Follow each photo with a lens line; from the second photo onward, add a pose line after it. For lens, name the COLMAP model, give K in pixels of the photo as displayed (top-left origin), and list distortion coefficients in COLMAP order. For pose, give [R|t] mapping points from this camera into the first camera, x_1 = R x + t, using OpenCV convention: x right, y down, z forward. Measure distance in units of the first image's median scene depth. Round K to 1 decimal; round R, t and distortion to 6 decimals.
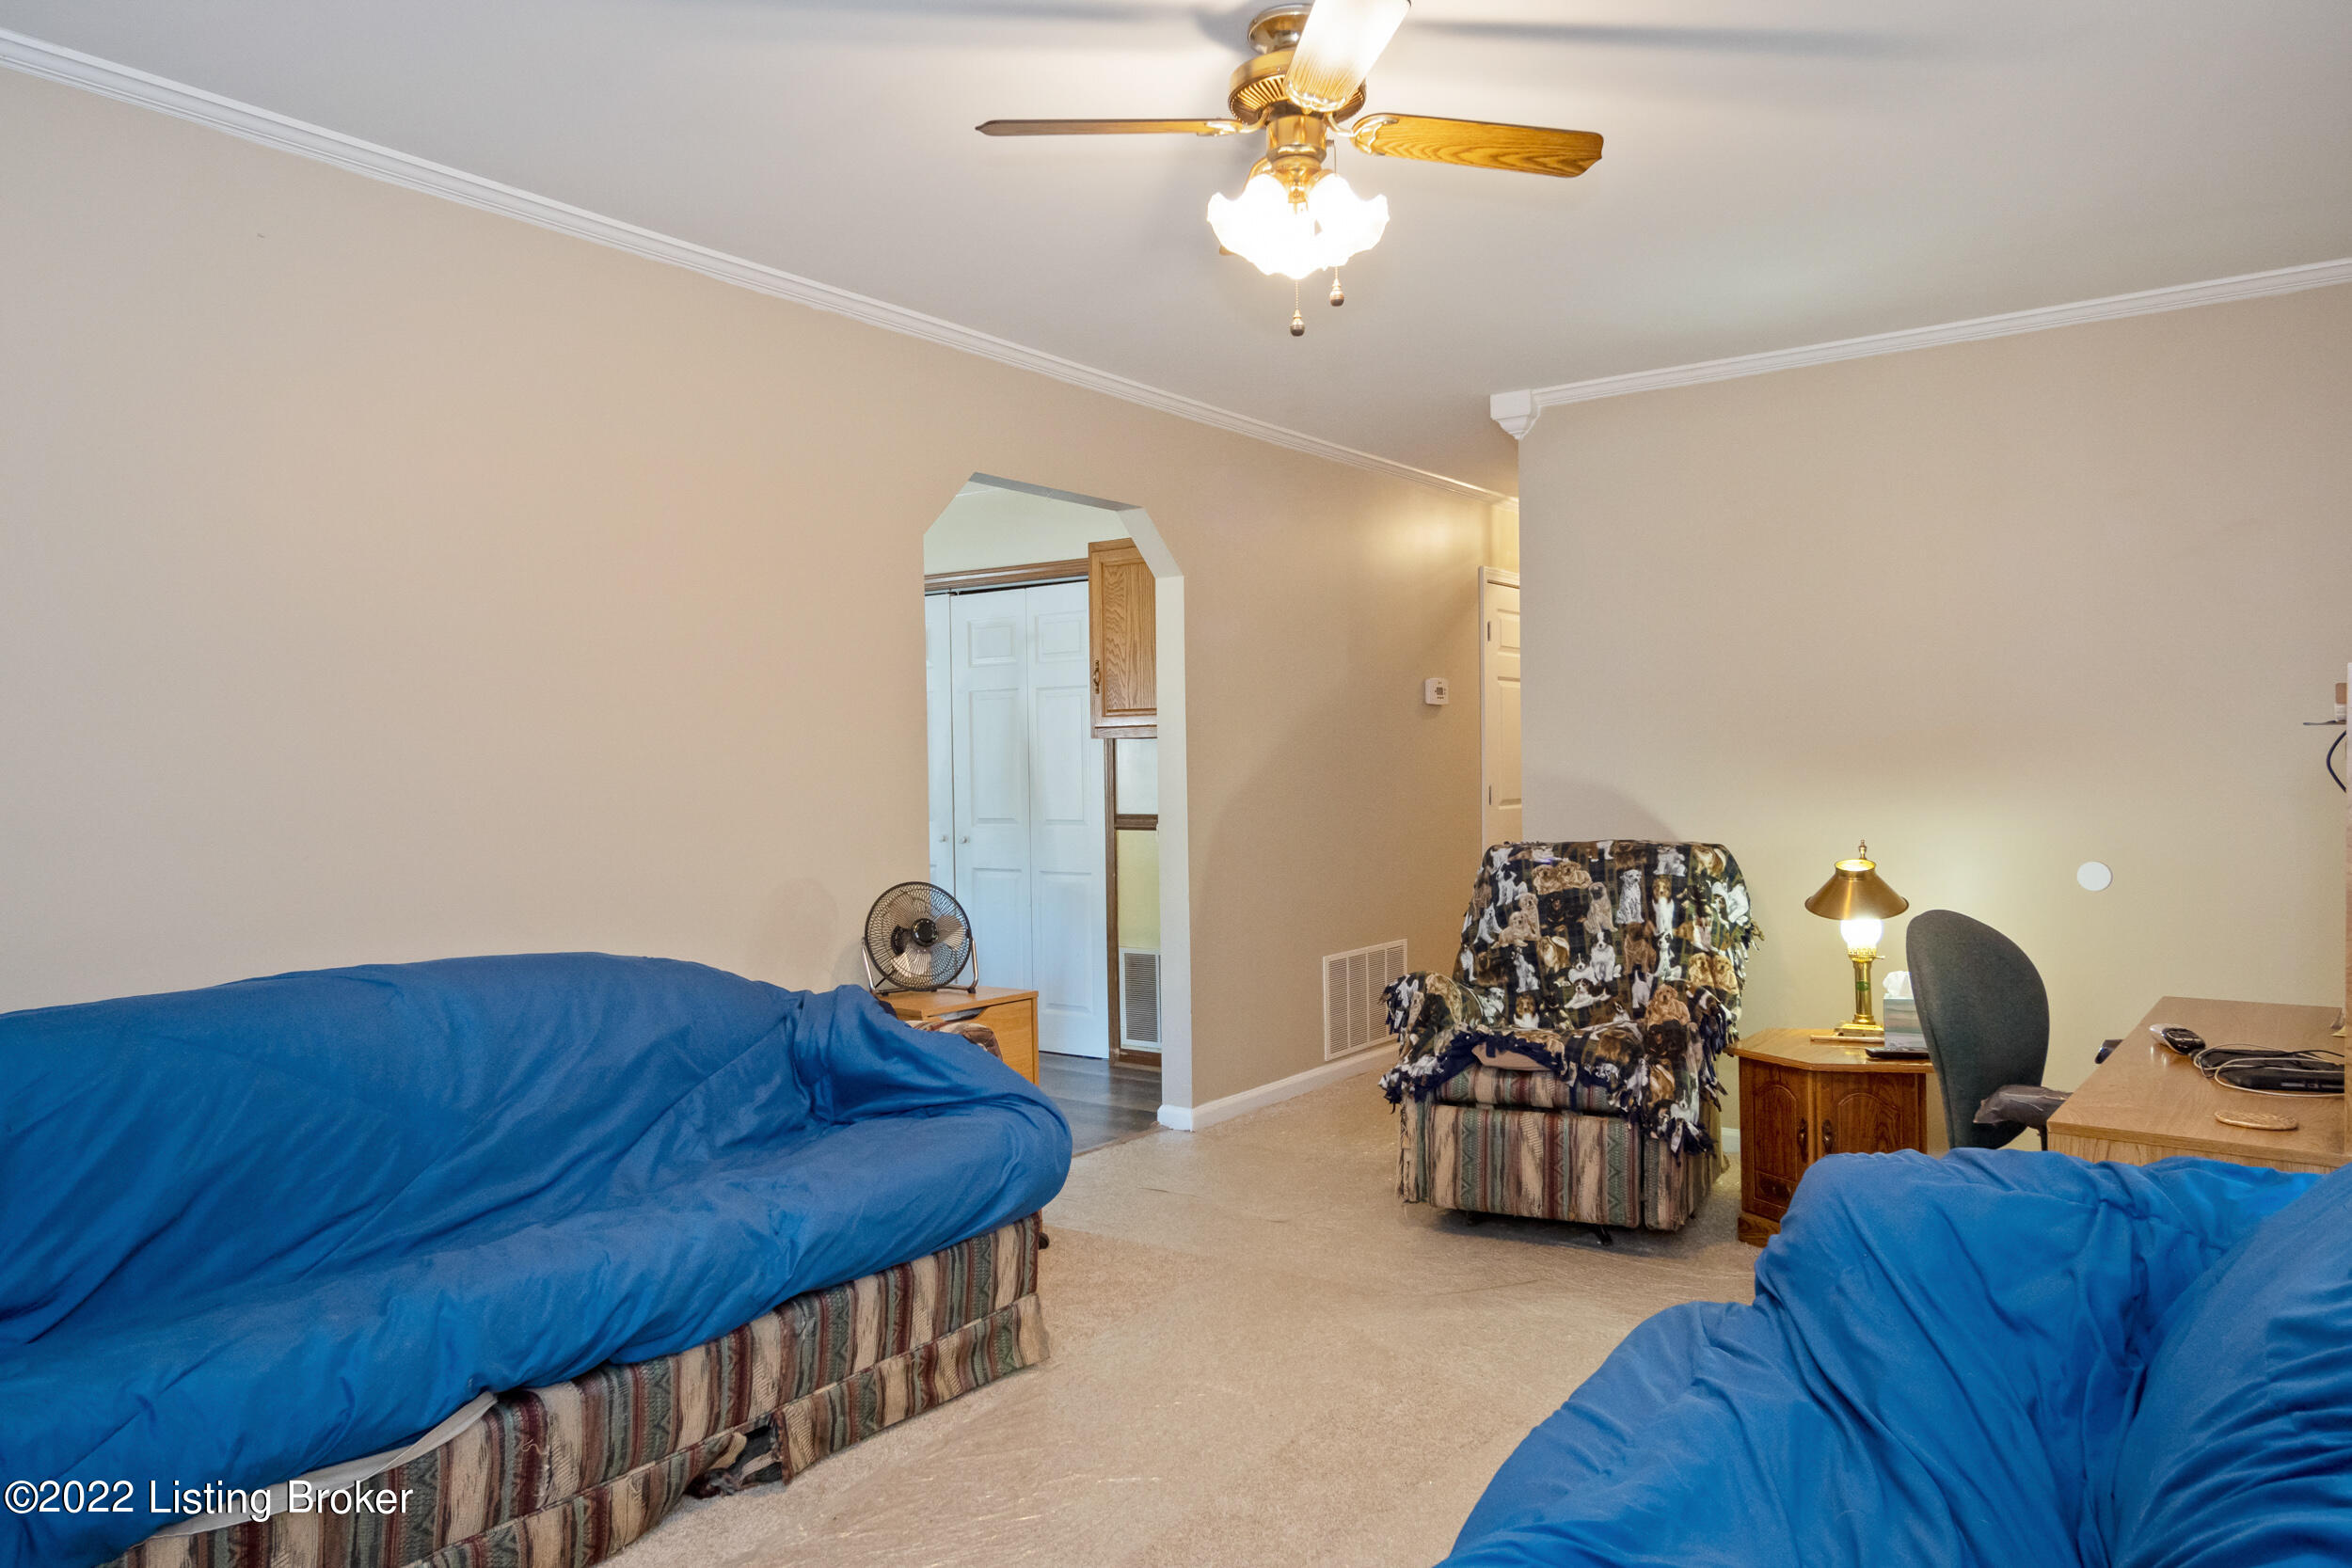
lens RADIAL K [[1530.6, 0, 1176.0], [0, 1530.6, 784.0], [0, 0, 1]] dist [-0.002444, -0.000190]
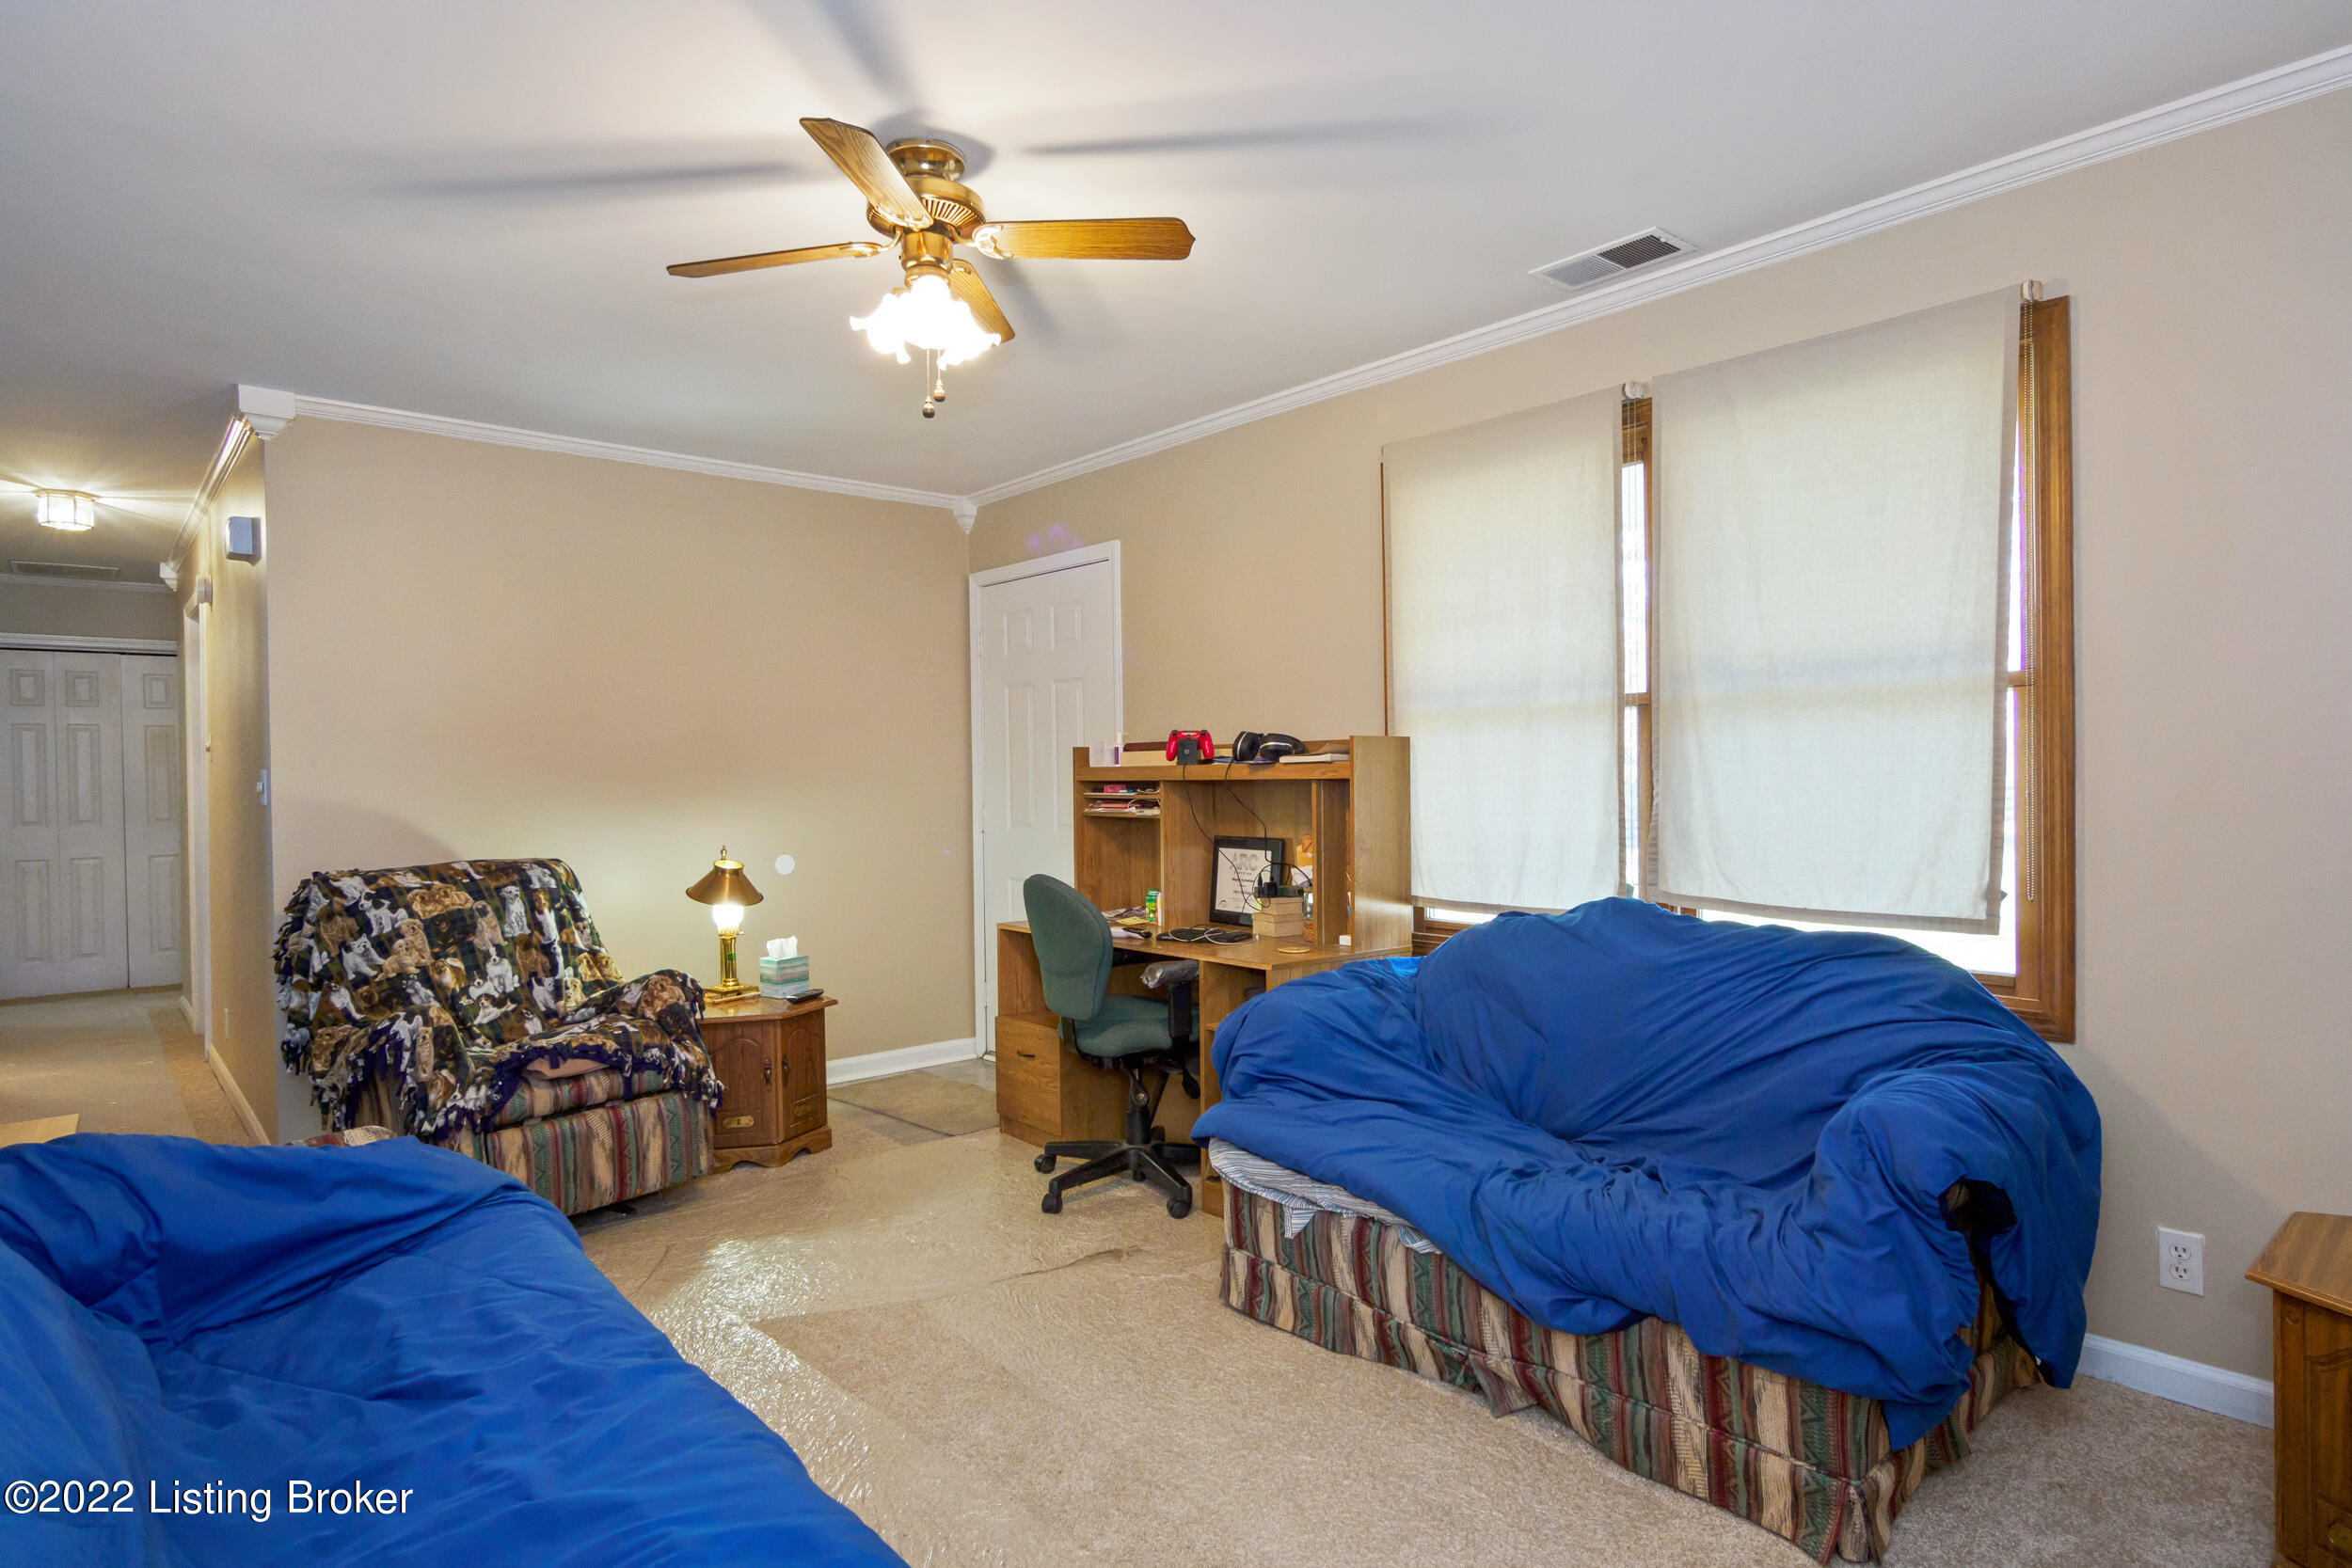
lens RADIAL K [[1298.6, 0, 1176.0], [0, 1298.6, 784.0], [0, 0, 1]] dist [0.001189, -0.000167]
pose [[0.236521, 0.002236, 0.971624, -0.484565], [0.020989, 0.999752, -0.007410, 0.000904], [-0.971400, 0.022146, 0.236415, 0.332809]]
